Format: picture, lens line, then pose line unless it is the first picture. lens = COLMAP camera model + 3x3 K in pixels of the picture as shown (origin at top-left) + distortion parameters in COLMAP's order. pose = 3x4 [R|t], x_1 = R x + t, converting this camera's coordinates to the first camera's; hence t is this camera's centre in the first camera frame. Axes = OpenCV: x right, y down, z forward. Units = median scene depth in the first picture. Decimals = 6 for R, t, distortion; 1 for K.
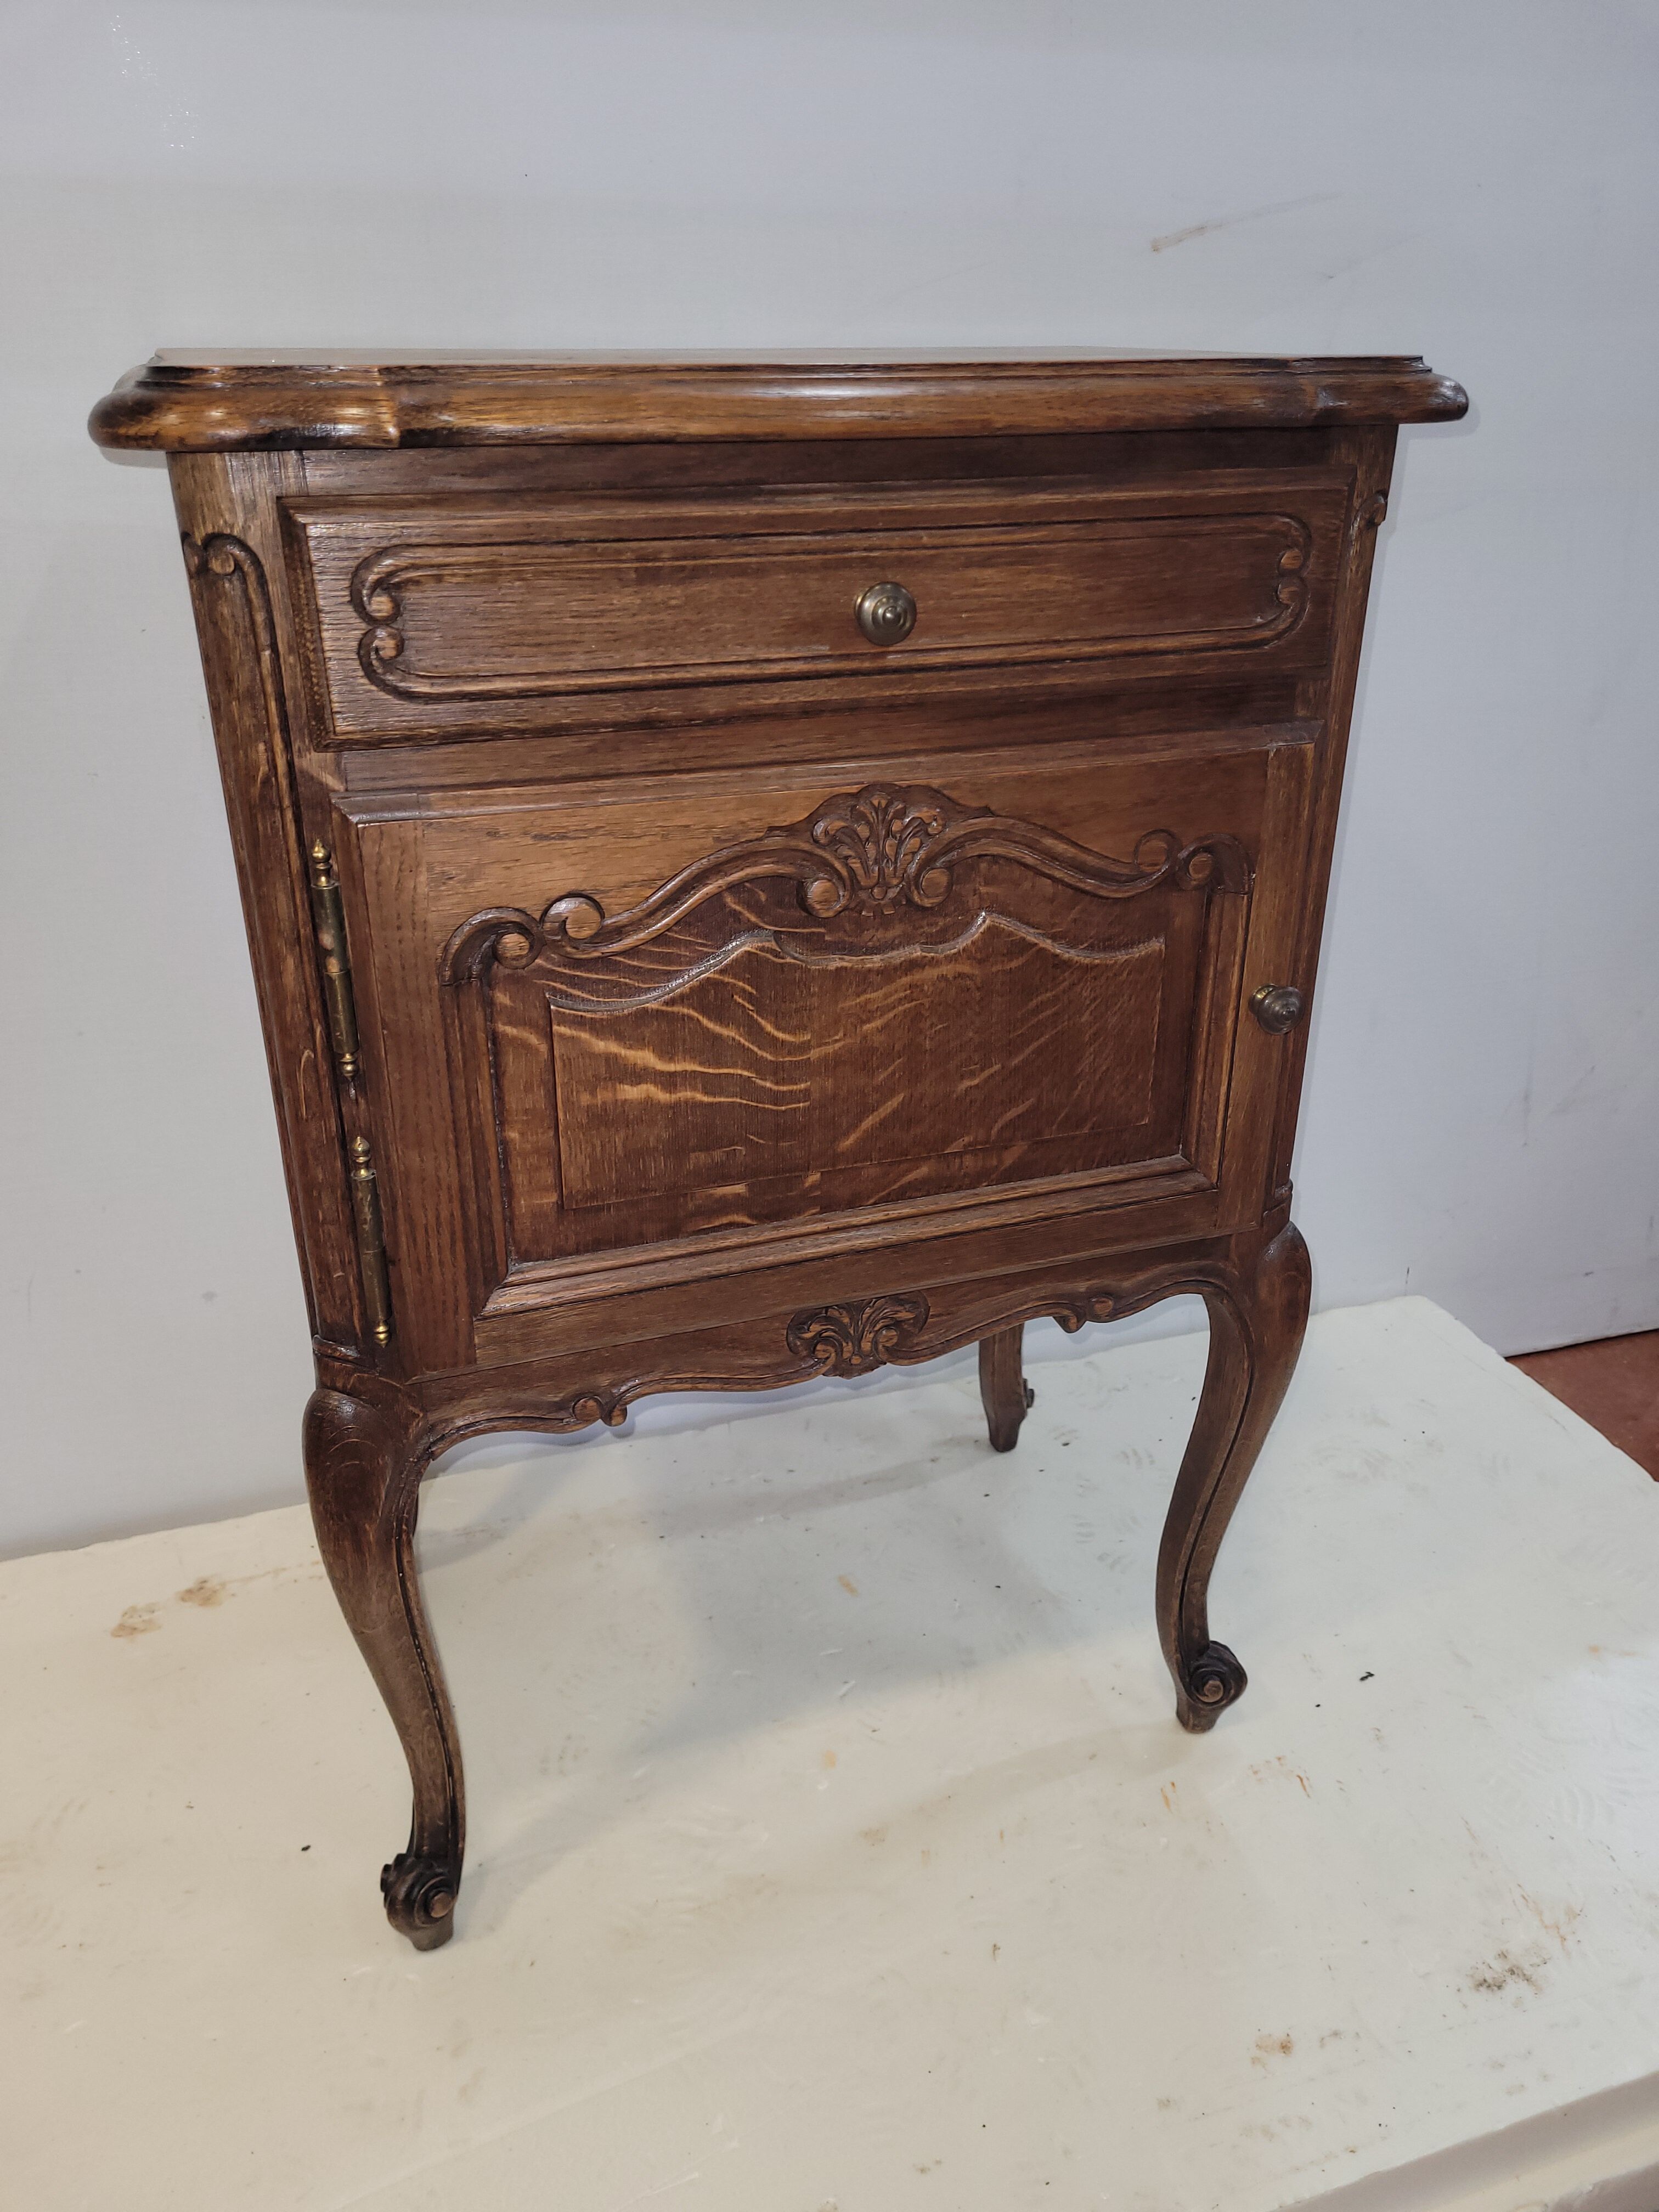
lens RADIAL K [[1641.1, 0, 841.5], [0, 1641.1, 1117.5], [0, 0, 1]] dist [0.038277, -0.043532]
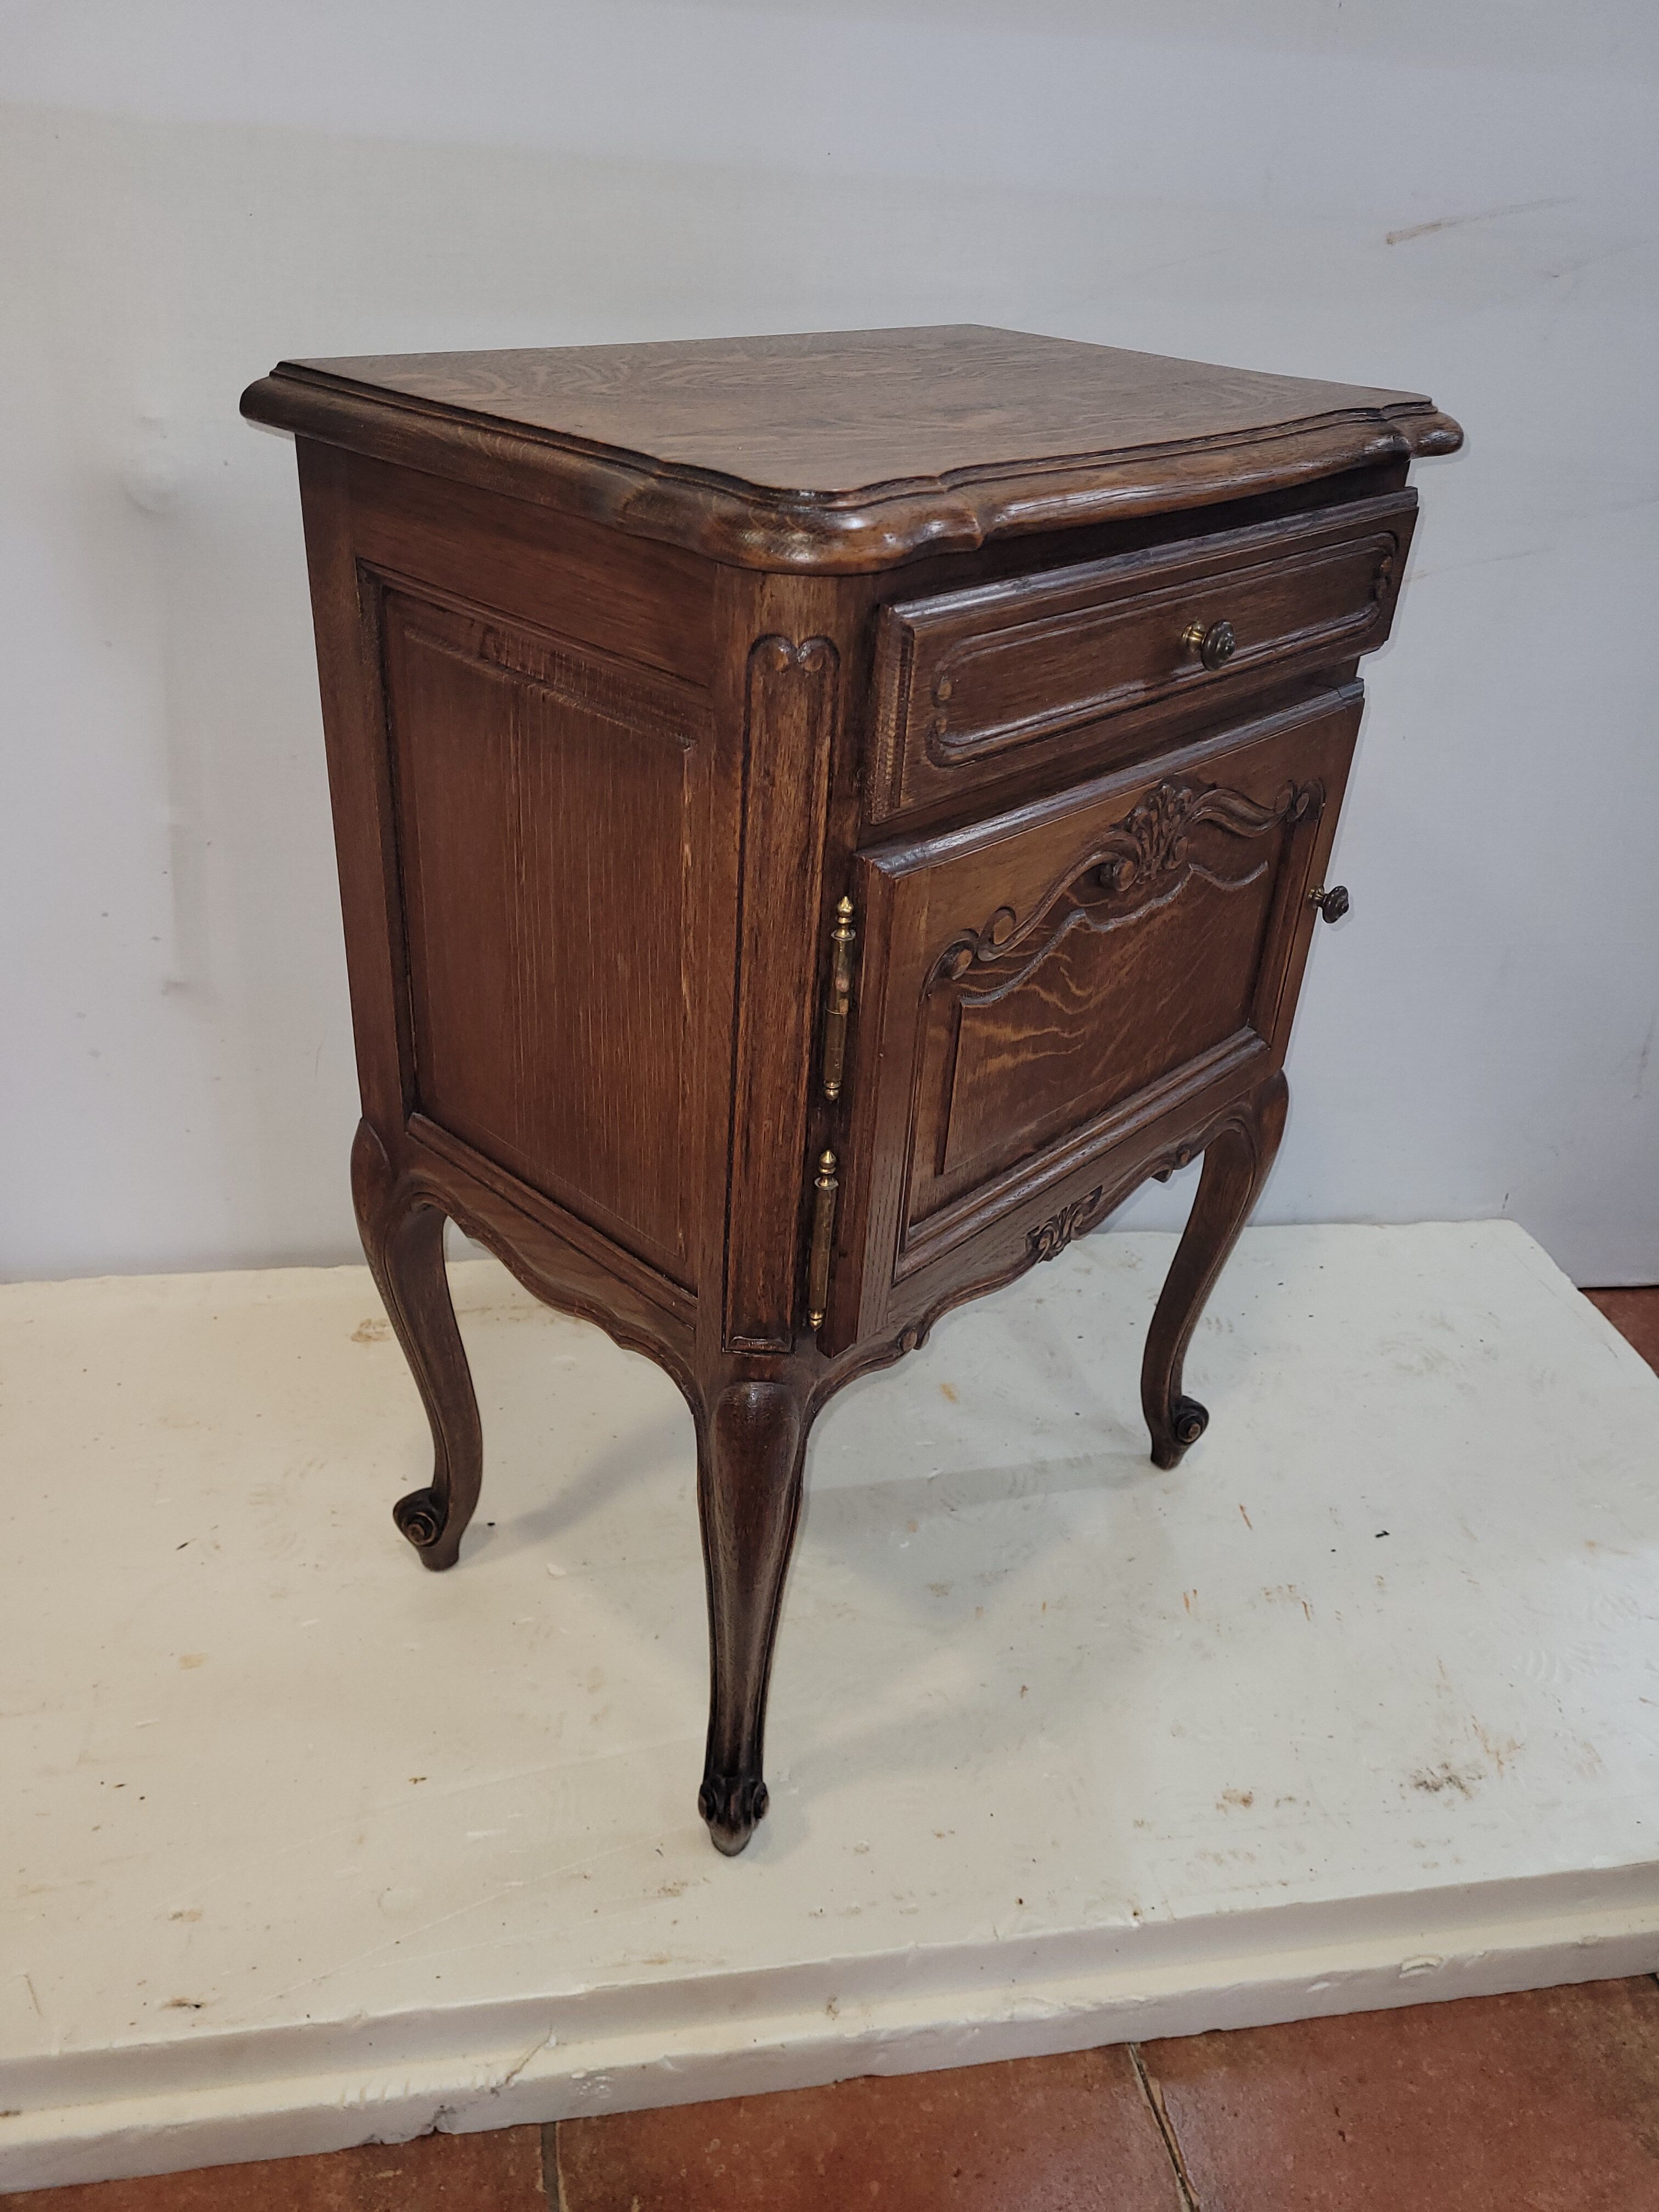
lens RADIAL K [[1683.1, 0, 836.7], [0, 1683.1, 1099.8], [0, 0, 1]] dist [-0.001977, -0.002229]
pose [[0.875331, -0.196423, 0.441830, -0.729883], [0.148738, 0.978846, 0.140489, -0.168413], [-0.460079, -0.057258, 0.886030, 0.002157]]
